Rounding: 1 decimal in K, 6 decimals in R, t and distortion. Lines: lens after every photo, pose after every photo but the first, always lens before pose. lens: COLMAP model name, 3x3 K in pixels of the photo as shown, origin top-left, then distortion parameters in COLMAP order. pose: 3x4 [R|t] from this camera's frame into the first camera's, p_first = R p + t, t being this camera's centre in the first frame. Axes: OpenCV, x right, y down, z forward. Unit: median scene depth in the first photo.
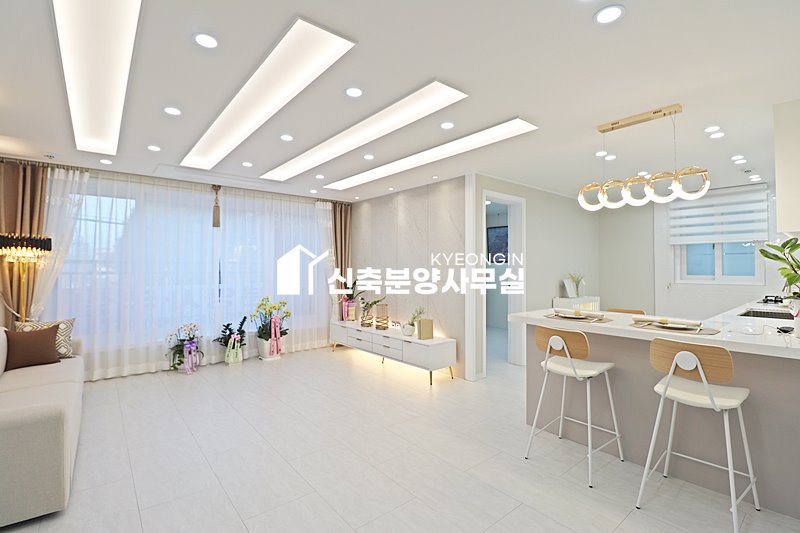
lens RADIAL K [[371.2, 0, 400.1], [0, 371.2, 257.7], [0, 0, 1]] dist [-0.002825, -0.008576]
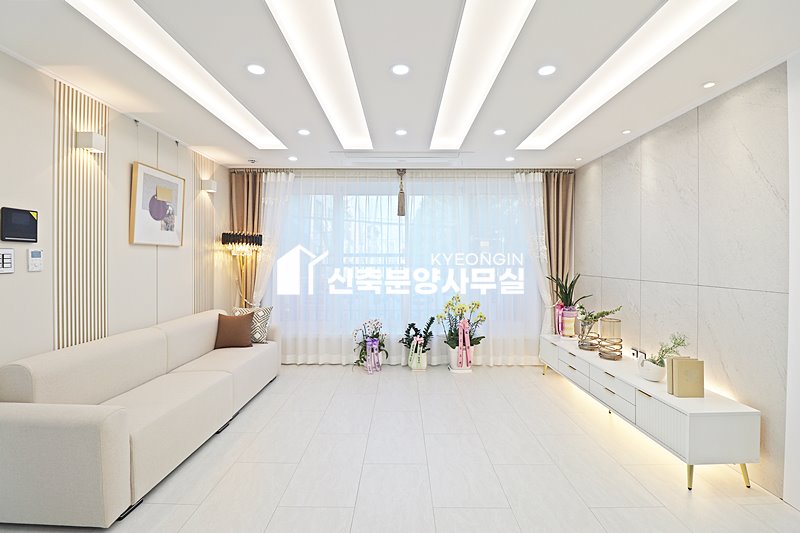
lens RADIAL K [[371.2, 0, 400.1], [0, 371.2, 257.7], [0, 0, 1]] dist [-0.002825, -0.008576]
pose [[0.768477, -0.000851, -0.639877, 0.083279], [0.015566, 0.999728, 0.017364, 0.004436], [0.639689, -0.023304, 0.768281, 0.300686]]
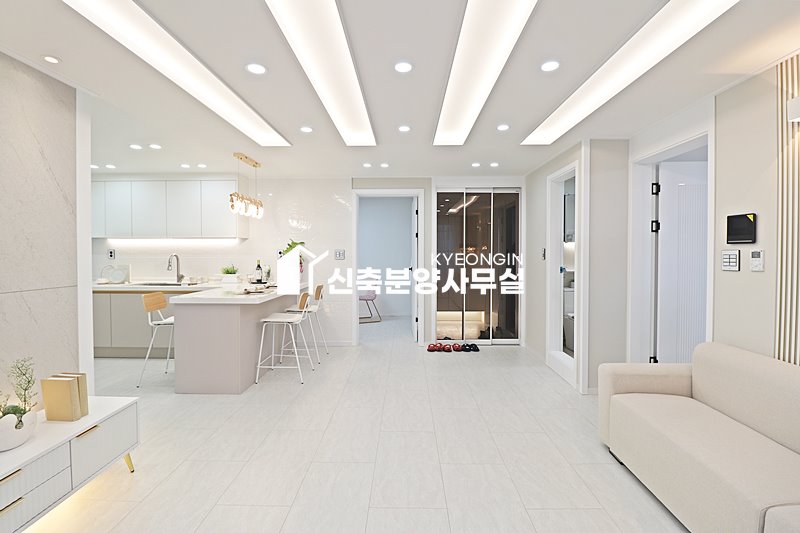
lens RADIAL K [[371.2, 0, 400.1], [0, 371.2, 257.7], [0, 0, 1]] dist [-0.002825, -0.008576]
pose [[-0.758857, -0.011471, 0.651156, -0.474943], [-0.018838, 0.999813, -0.004342, 0.014613], [-0.650984, -0.015562, -0.758932, 0.966787]]
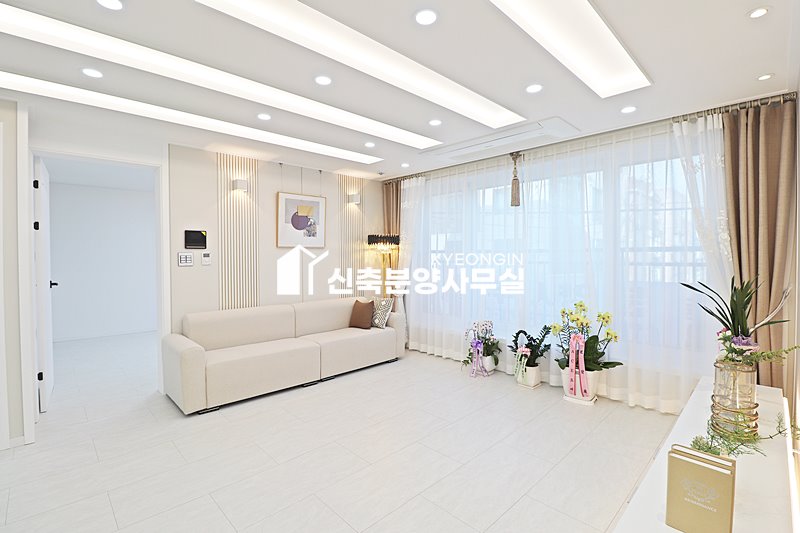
lens RADIAL K [[371.2, 0, 400.1], [0, 371.2, 257.7], [0, 0, 1]] dist [-0.002825, -0.008576]
pose [[0.081565, 0.007753, -0.996638, 0.279167], [0.032812, 0.999407, 0.010460, 0.011162], [0.996128, -0.033554, 0.081262, 0.691658]]
